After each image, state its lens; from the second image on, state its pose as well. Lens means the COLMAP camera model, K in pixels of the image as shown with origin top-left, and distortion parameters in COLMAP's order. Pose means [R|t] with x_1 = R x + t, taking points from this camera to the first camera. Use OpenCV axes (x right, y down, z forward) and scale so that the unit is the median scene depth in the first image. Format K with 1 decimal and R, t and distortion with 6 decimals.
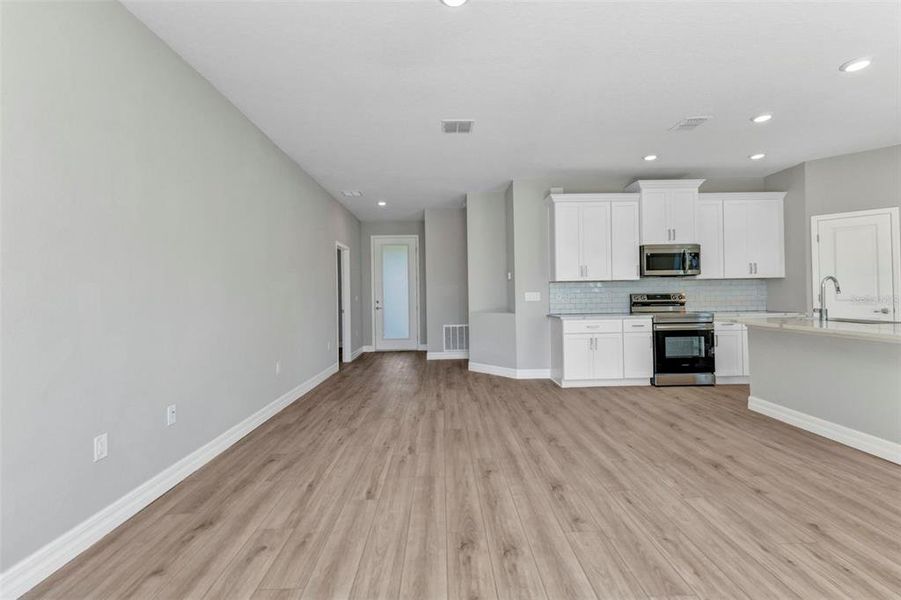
lens RADIAL K [[389.8, 0, 454.5], [0, 389.8, 298.0], [0, 0, 1]] dist [0.002574, 0.000076]
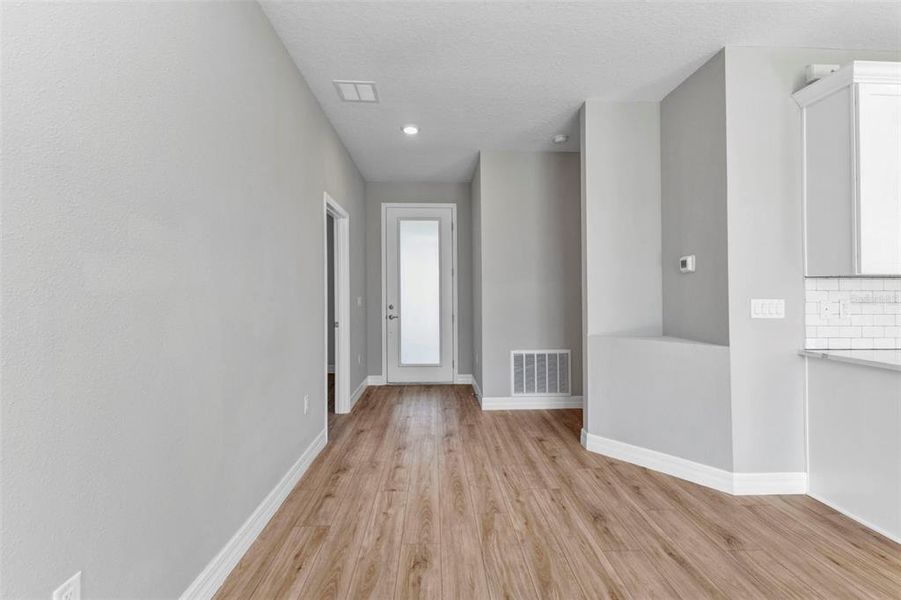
lens RADIAL K [[389.8, 0, 454.5], [0, 389.8, 298.0], [0, 0, 1]] dist [0.002574, 0.000076]
pose [[0.999780, 0.010495, 0.018164, -0.176495], [-0.010583, 0.999933, 0.004776, -0.014501], [-0.018113, -0.004968, 0.999824, 0.604228]]
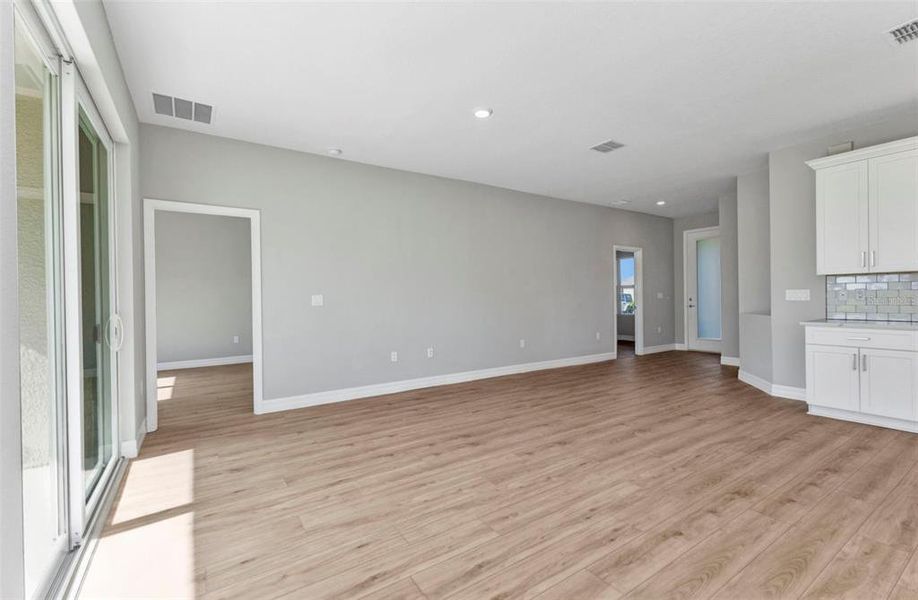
lens RADIAL K [[401.7, 0, 465.9], [0, 401.7, 287.0], [0, 0, 1]] dist [0.000437, -0.000030]
pose [[0.539339, -0.014568, -0.841962, 0.562101], [0.000954, 0.999860, -0.016688, -0.007109], [0.842088, 0.008197, 0.539278, 0.000753]]
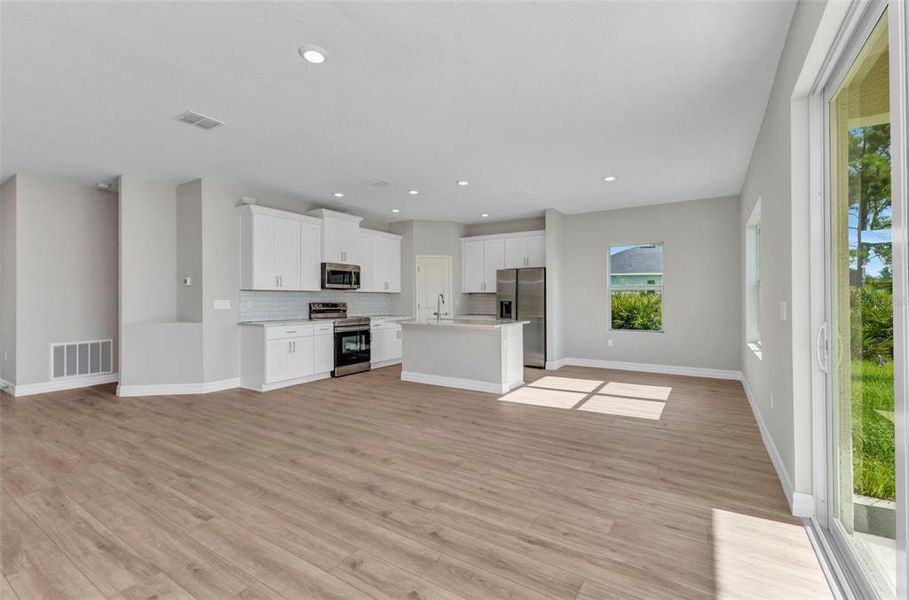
lens RADIAL K [[392.9, 0, 451.3], [0, 392.9, 296.4], [0, 0, 1]] dist [0.003869, 0.000069]
pose [[0.565549, 0.023032, 0.824393, -0.299356], [-0.003627, 0.999670, -0.025440, -0.000777], [-0.824707, 0.011398, 0.565445, -0.013043]]
